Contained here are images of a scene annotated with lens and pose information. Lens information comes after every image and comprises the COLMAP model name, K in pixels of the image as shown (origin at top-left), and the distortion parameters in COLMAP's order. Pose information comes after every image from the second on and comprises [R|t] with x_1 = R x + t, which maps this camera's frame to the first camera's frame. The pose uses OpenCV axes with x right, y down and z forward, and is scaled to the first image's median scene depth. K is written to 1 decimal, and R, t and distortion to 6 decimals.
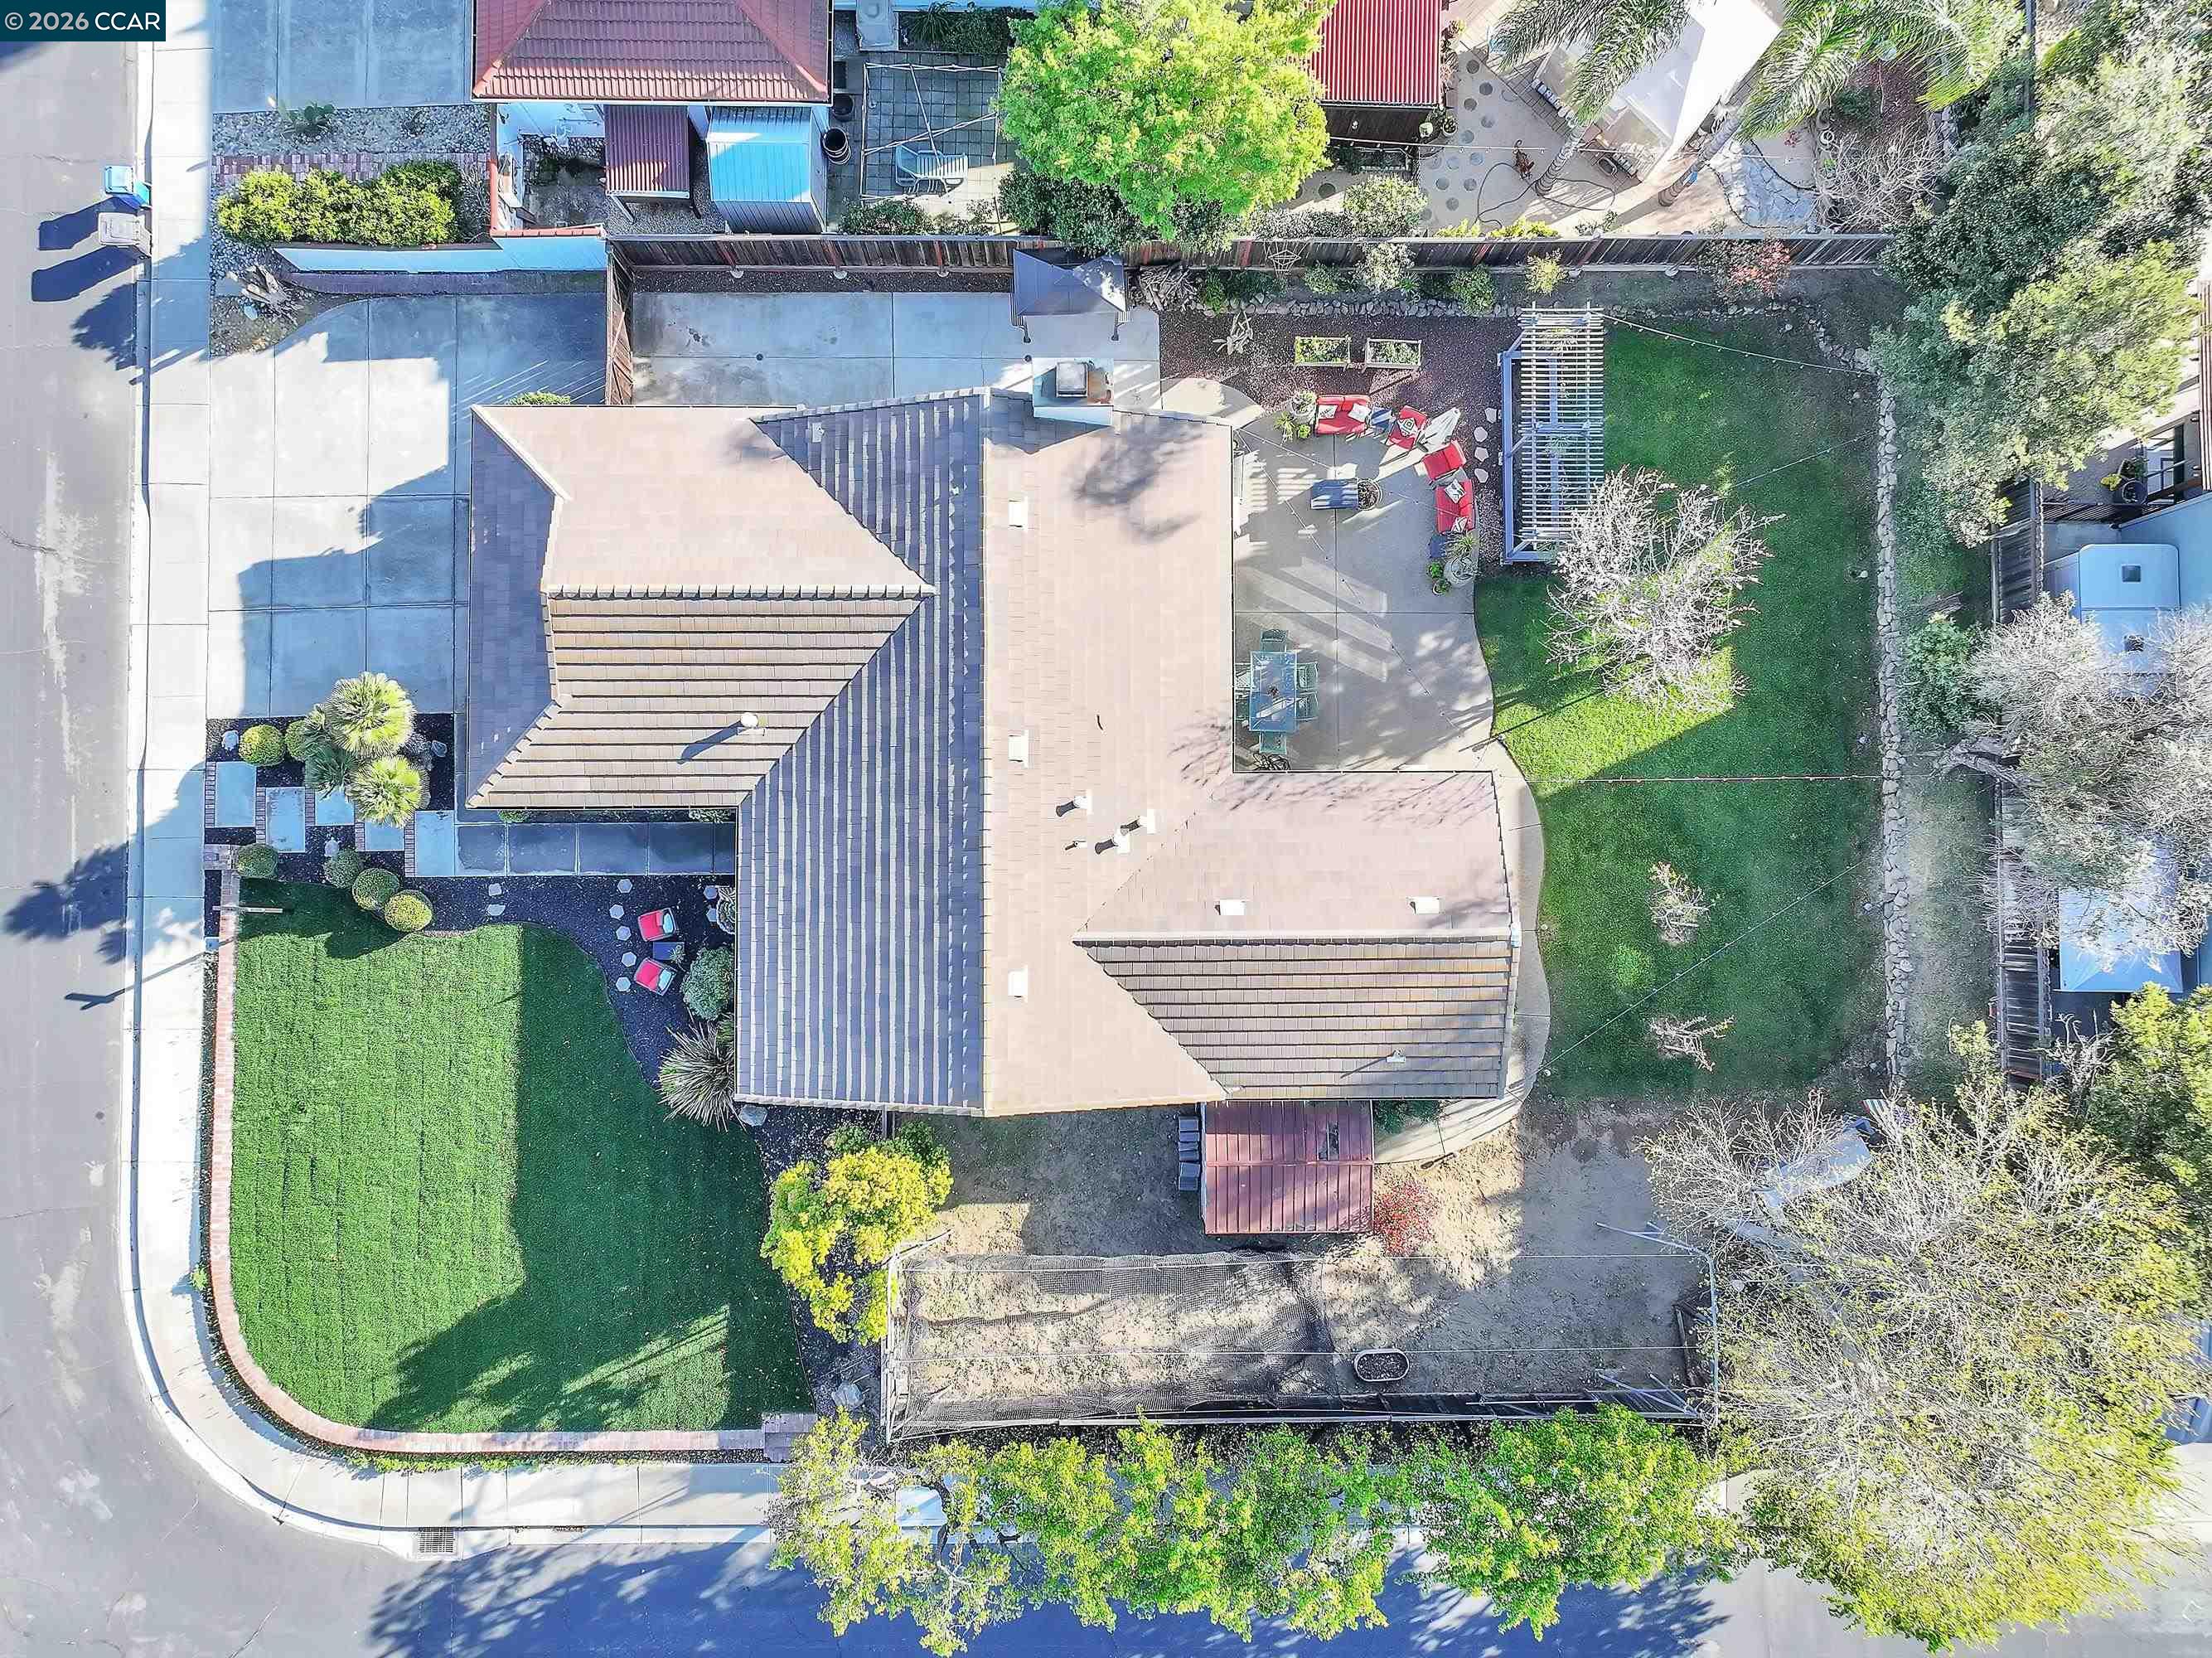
lens RADIAL K [[1588.0, 0, 1114.3], [0, 1588.0, 821.5], [0, 0, 1]] dist [0.002657, 0.006376]
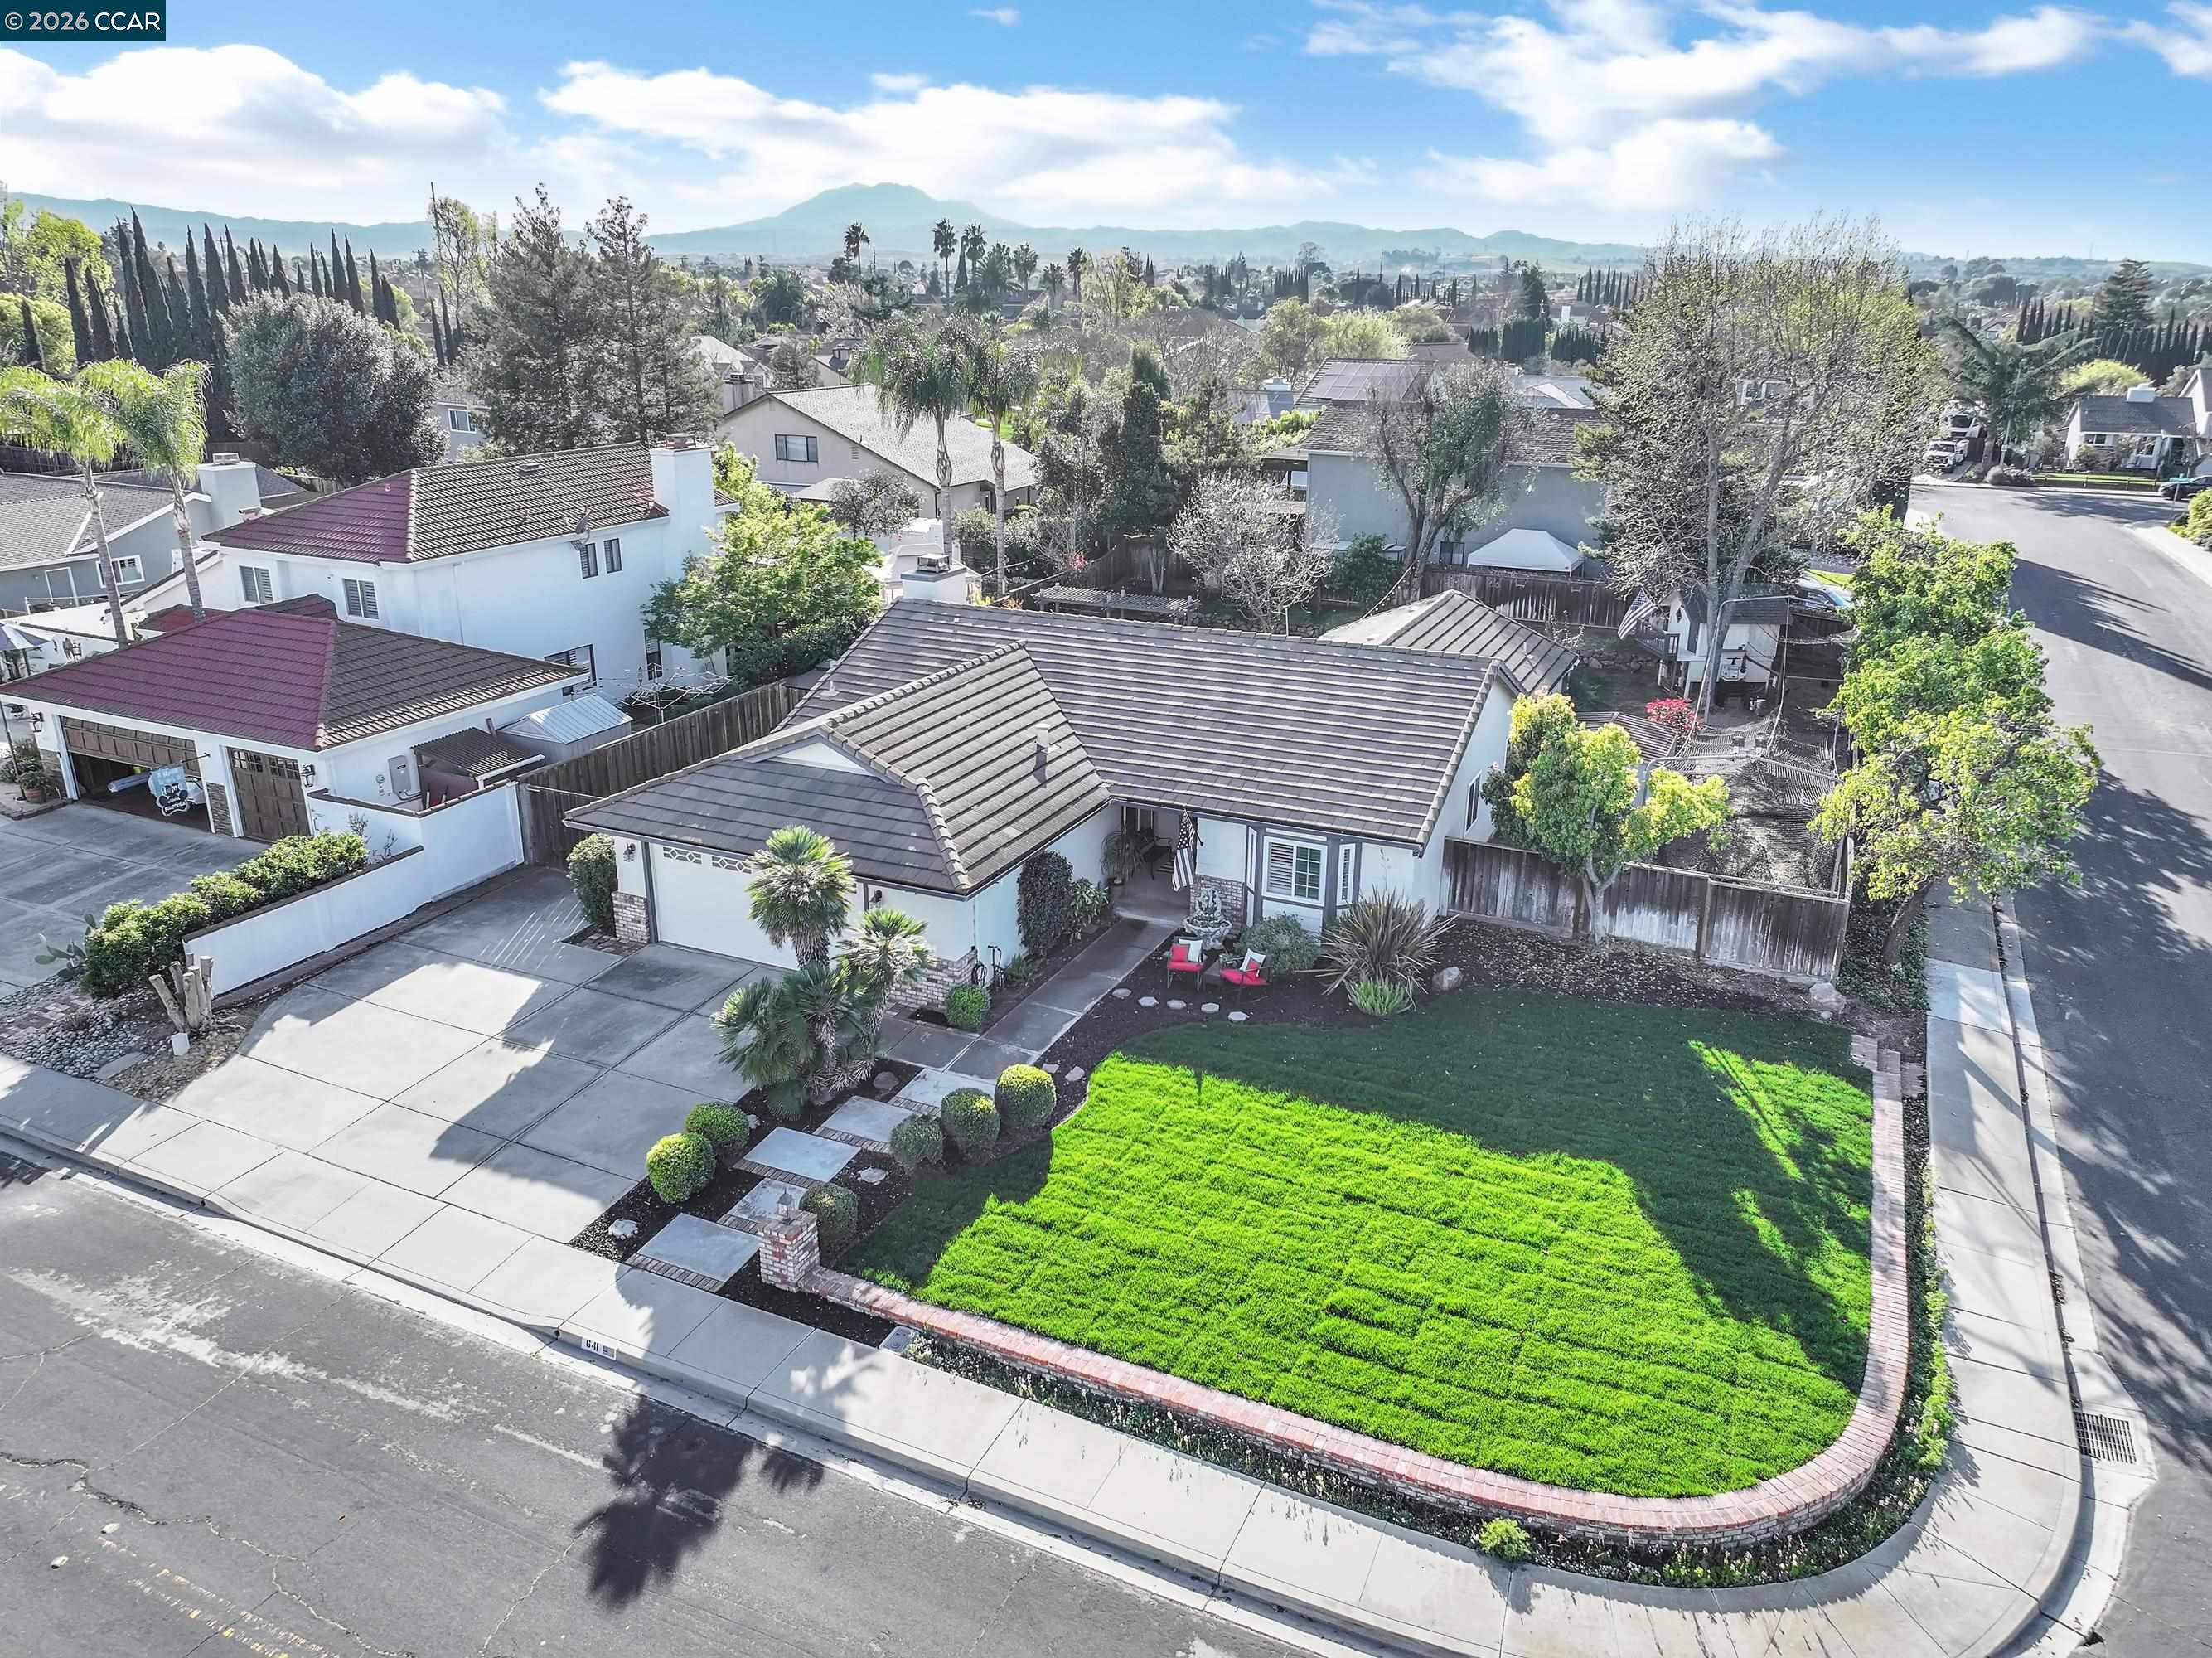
lens RADIAL K [[1560.0, 0, 1114.3], [0, 1560.0, 804.8], [0, 0, 1]] dist [-0.007394, 0.024523]
pose [[0.426212, -0.302508, 0.852544, -0.942960], [0.903872, 0.180815, -0.387714, 0.320963], [-0.036866, 0.935839, 0.350494, 0.642063]]
